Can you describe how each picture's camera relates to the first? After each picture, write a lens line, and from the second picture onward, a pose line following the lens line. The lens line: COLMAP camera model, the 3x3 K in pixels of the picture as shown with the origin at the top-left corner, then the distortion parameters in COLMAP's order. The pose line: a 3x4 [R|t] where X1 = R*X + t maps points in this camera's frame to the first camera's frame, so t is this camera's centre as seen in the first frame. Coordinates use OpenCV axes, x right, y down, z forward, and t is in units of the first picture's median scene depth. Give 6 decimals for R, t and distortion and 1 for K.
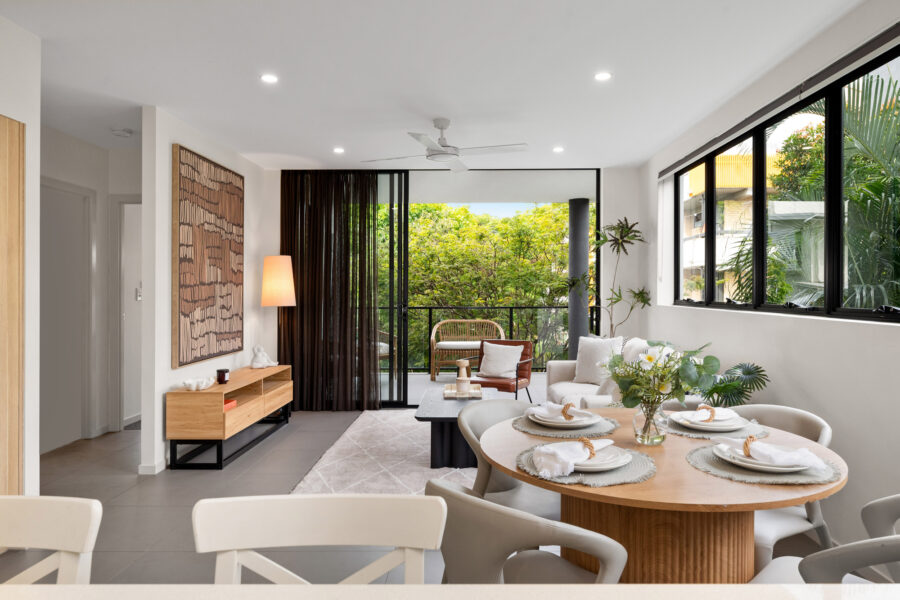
lens RADIAL K [[585.9, 0, 495.8], [0, 585.9, 279.5], [0, 0, 1]] dist [0.023208, 0.000458]
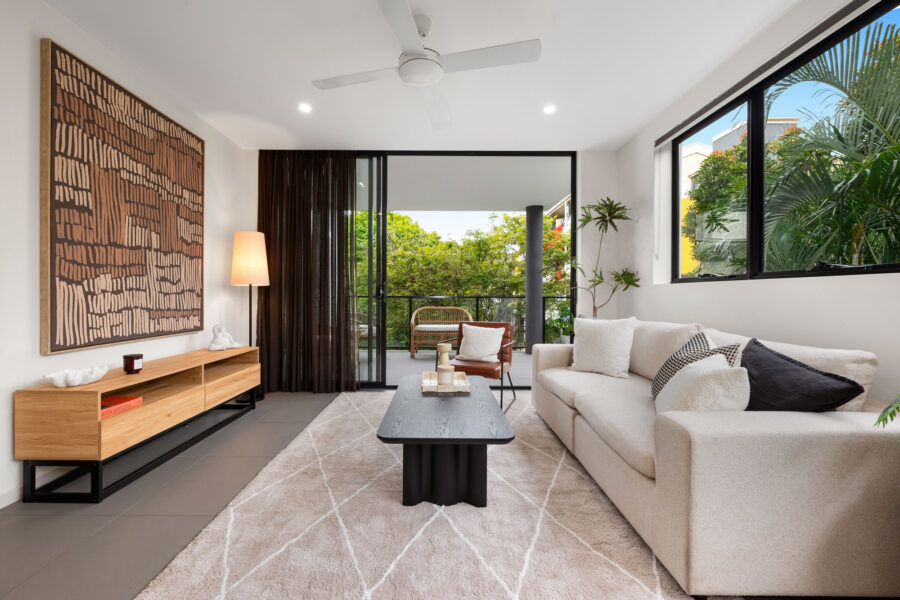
lens RADIAL K [[353.3, 0, 444.9], [0, 353.3, 297.0], [0, 0, 1]] dist [-0.000346, 0.000461]
pose [[0.999757, 0.003826, -0.021729, -0.039520], [-0.003362, 0.999766, 0.021376, 0.052548], [0.021806, -0.021298, 0.999535, 0.436945]]
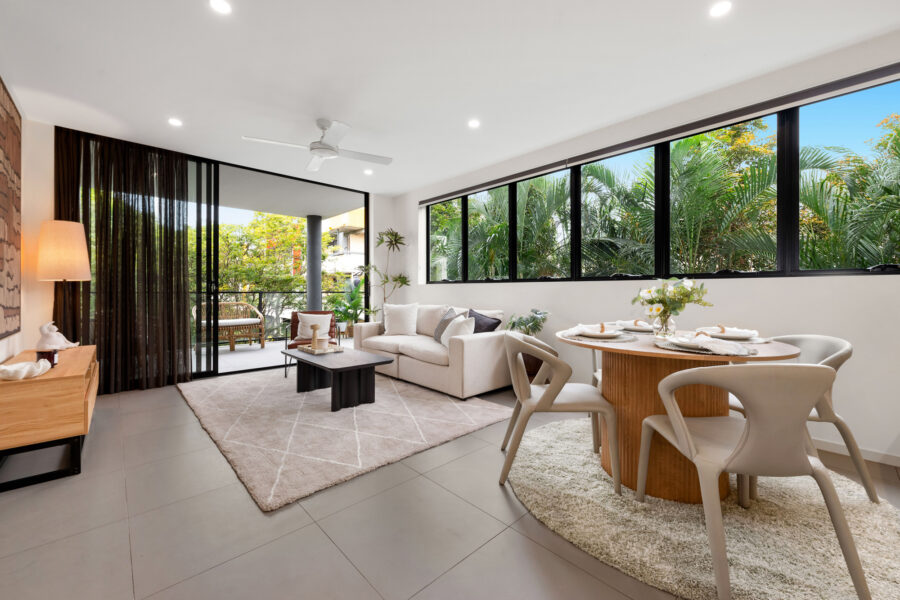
lens RADIAL K [[353.3, 0, 450.4], [0, 353.3, 284.8], [0, 0, 1]] dist [-0.000346, 0.000461]
pose [[0.739387, 0.013040, 0.673154, -0.304140], [-0.012585, 0.999905, -0.005547, 0.049038], [-0.673163, -0.004370, 0.739482, 0.233156]]
